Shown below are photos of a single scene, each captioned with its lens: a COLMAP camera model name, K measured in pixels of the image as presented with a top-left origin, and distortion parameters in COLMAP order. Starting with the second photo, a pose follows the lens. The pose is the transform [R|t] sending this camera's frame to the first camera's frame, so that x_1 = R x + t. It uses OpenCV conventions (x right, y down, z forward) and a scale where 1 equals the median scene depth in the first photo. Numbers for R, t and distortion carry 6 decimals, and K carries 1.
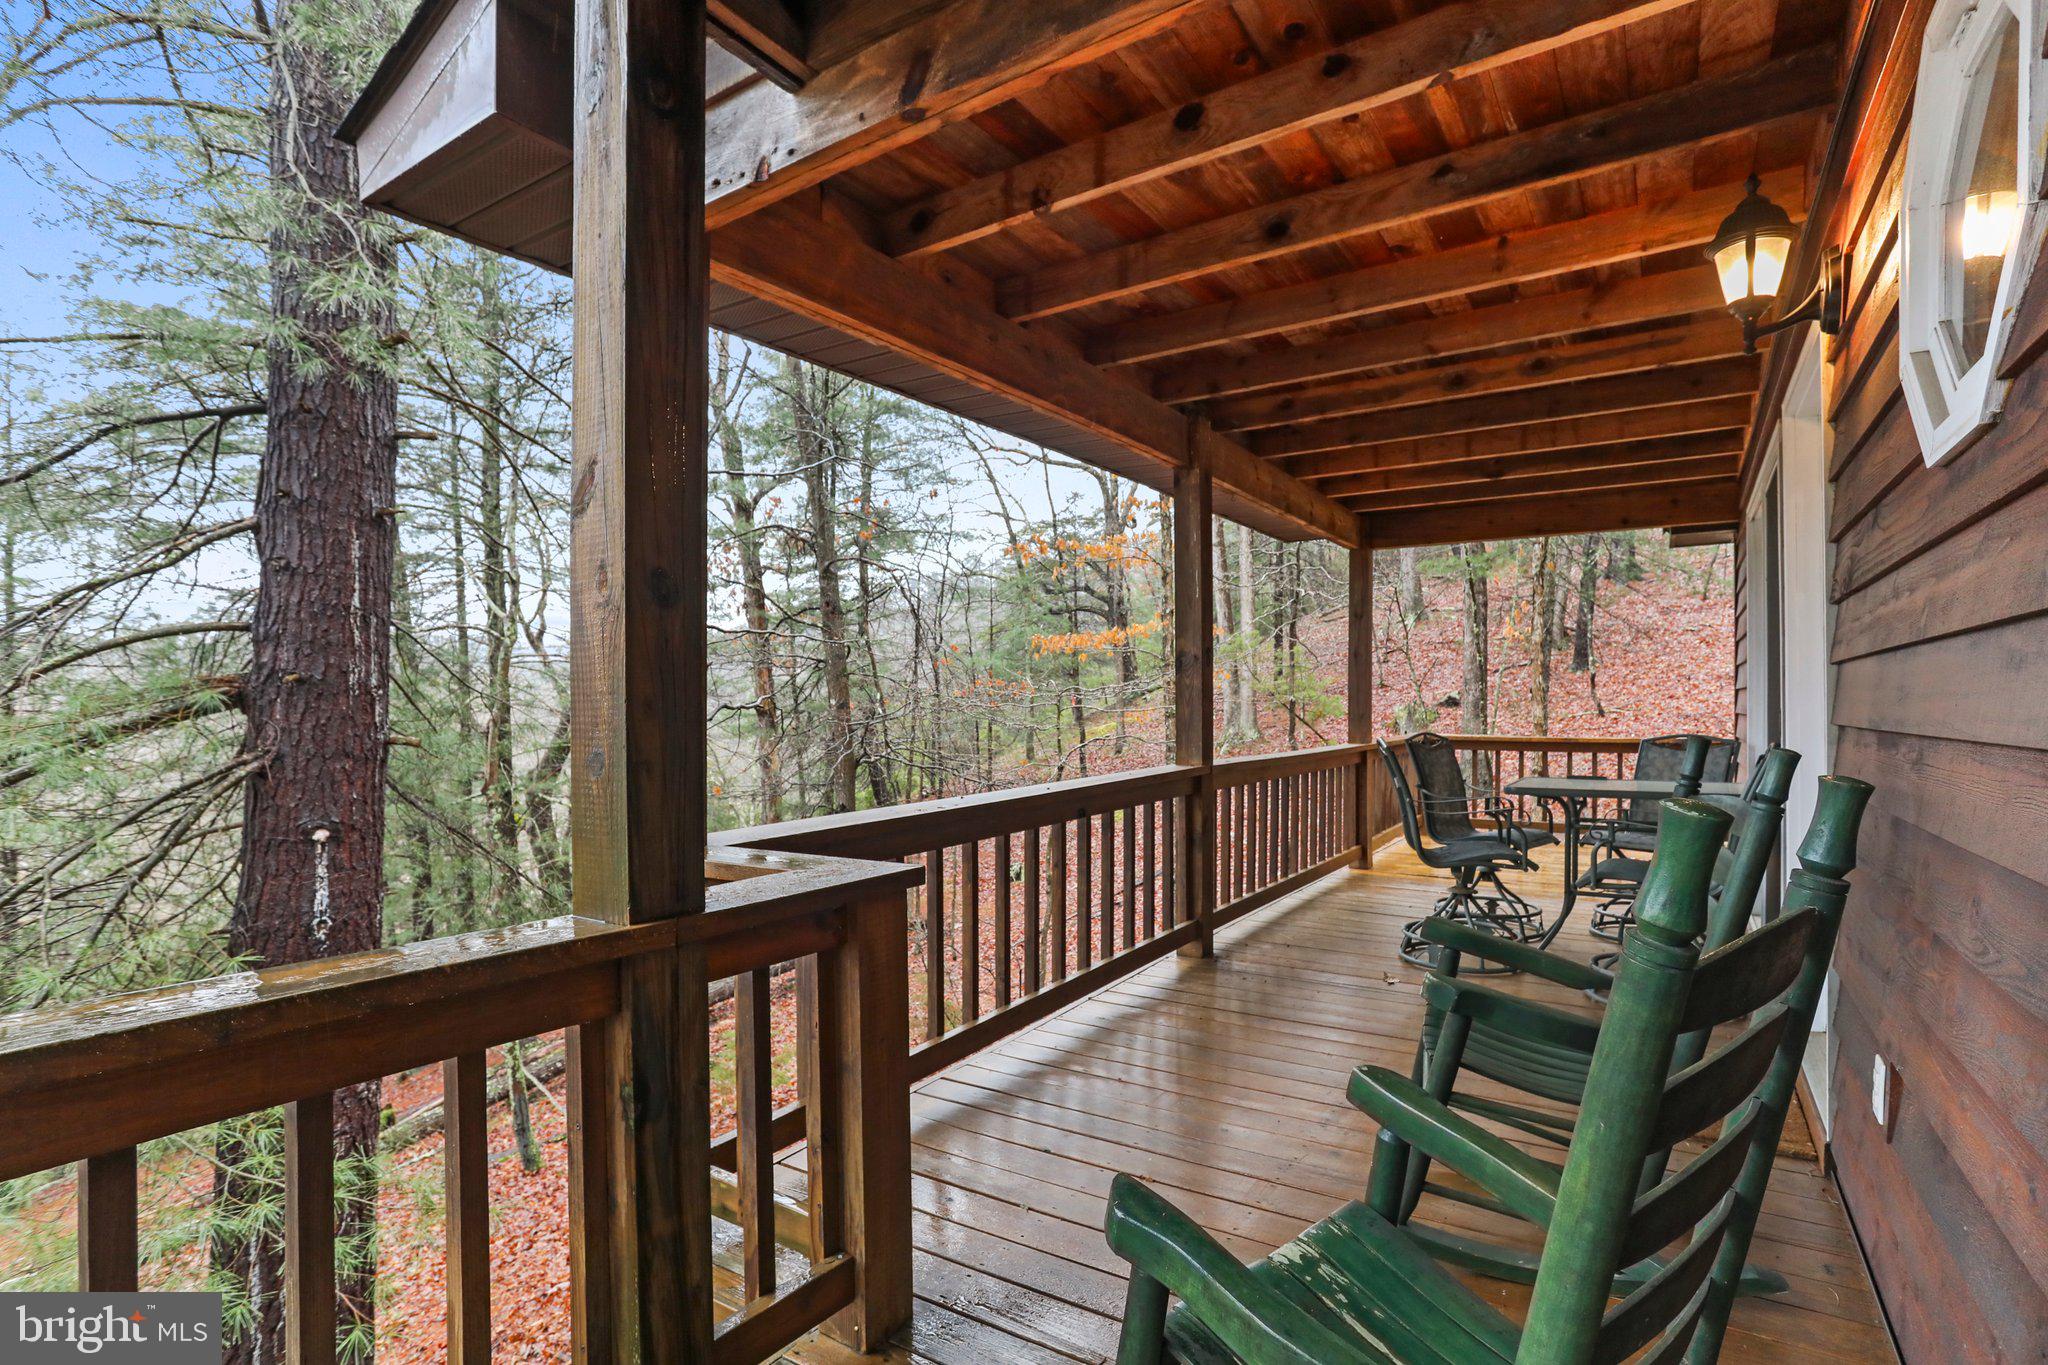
lens RADIAL K [[996.9, 0, 1015.3], [0, 996.9, 710.3], [0, 0, 1]] dist [-0.000233, 0.000042]
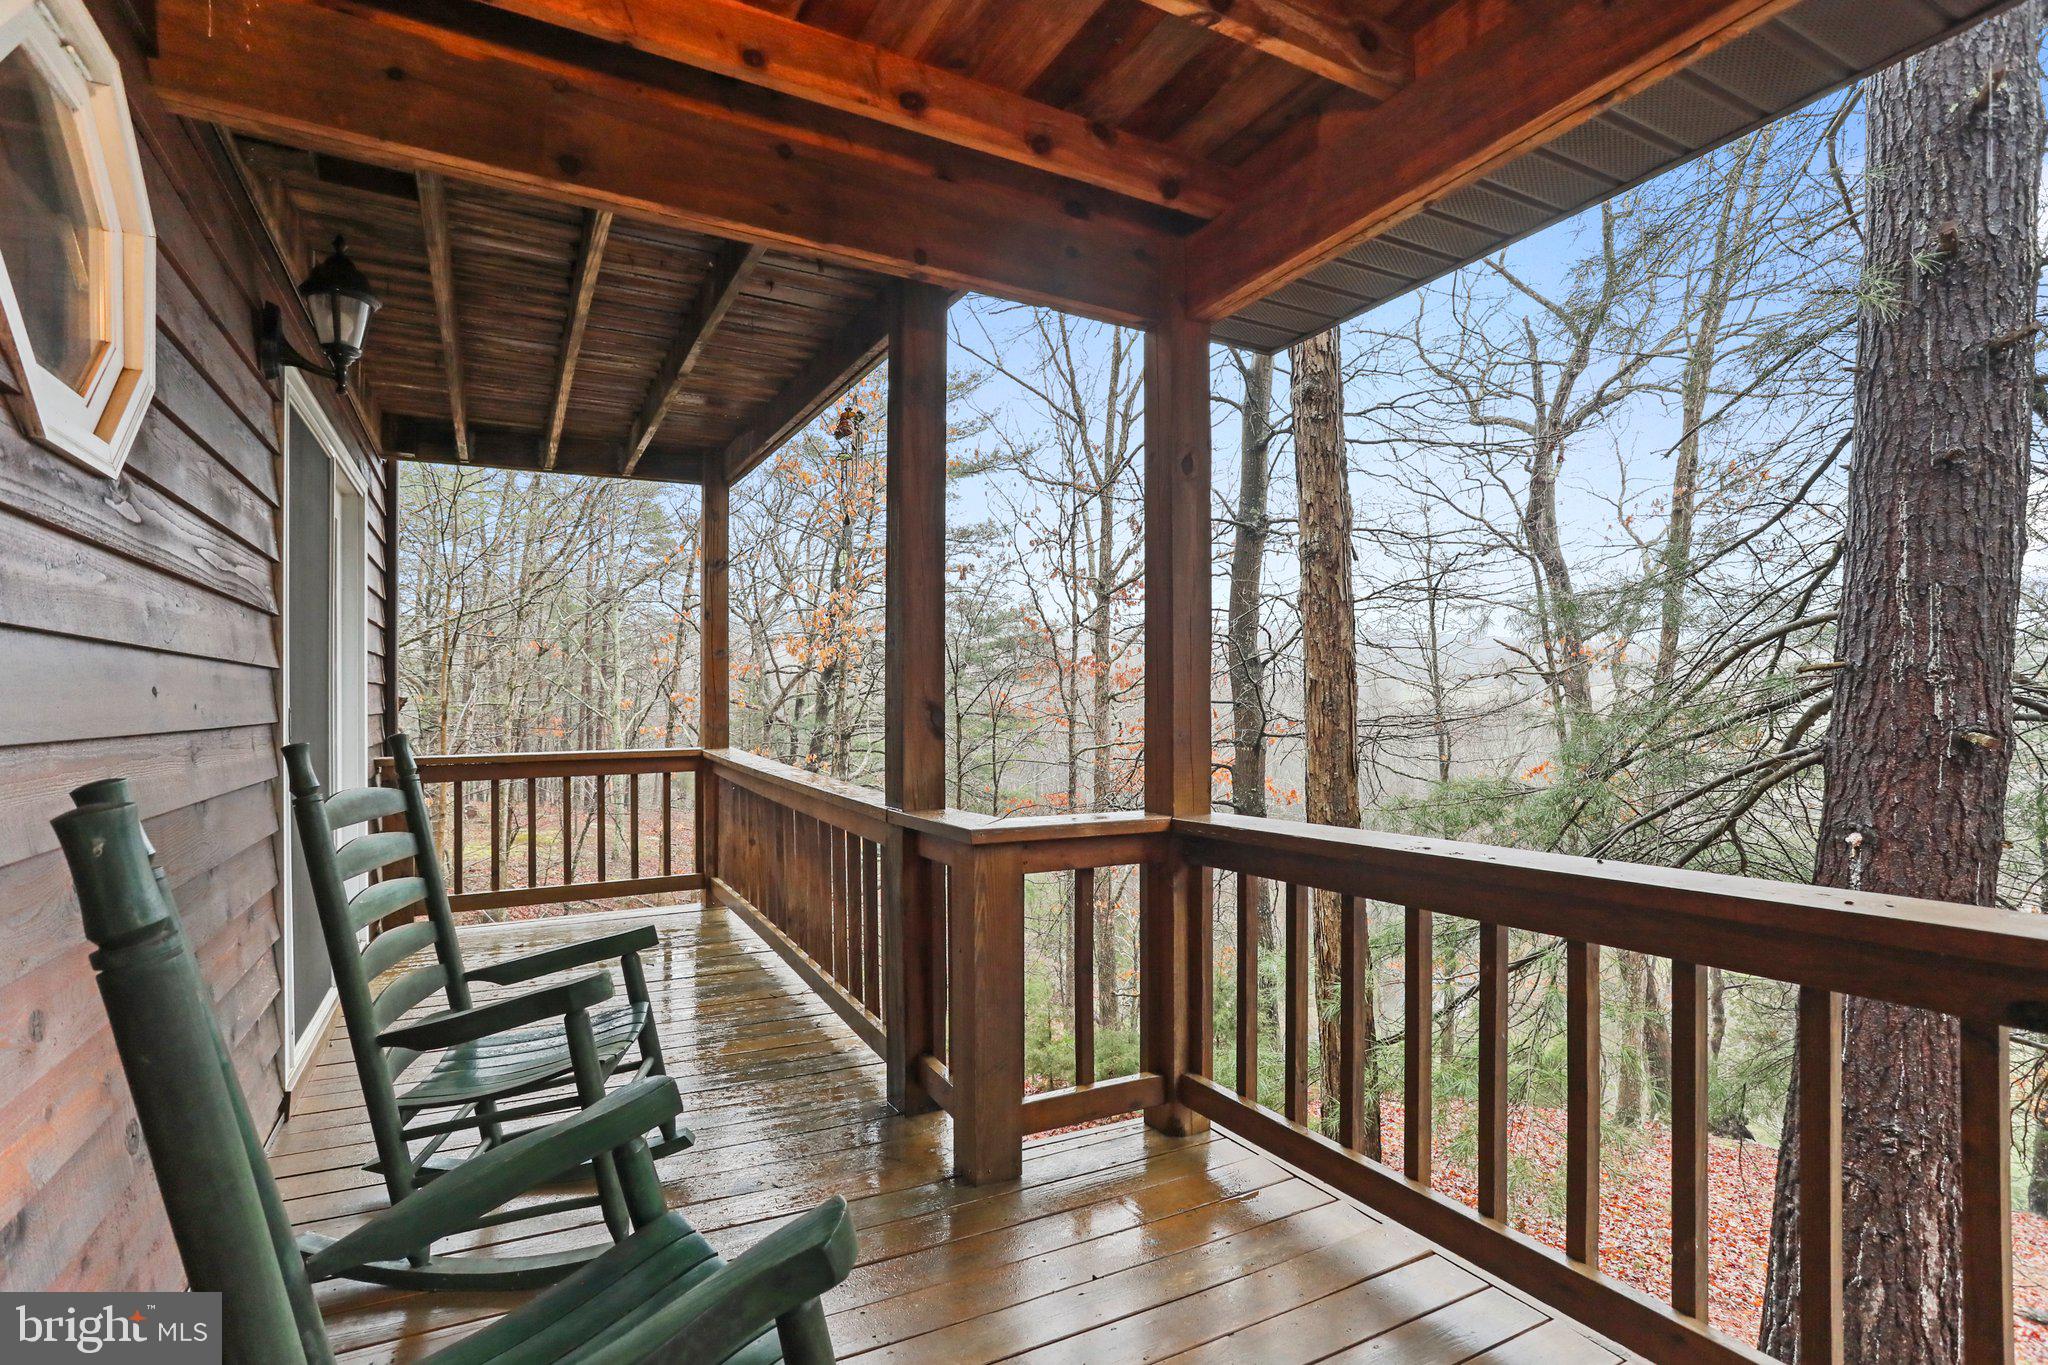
lens RADIAL K [[996.9, 0, 1015.3], [0, 996.9, 710.3], [0, 0, 1]] dist [-0.000233, 0.000042]
pose [[-0.491706, 0.013538, -0.870656, 0.469976], [0.006206, 0.999908, 0.012042, -0.007117], [0.870739, 0.000518, -0.491745, 0.781334]]
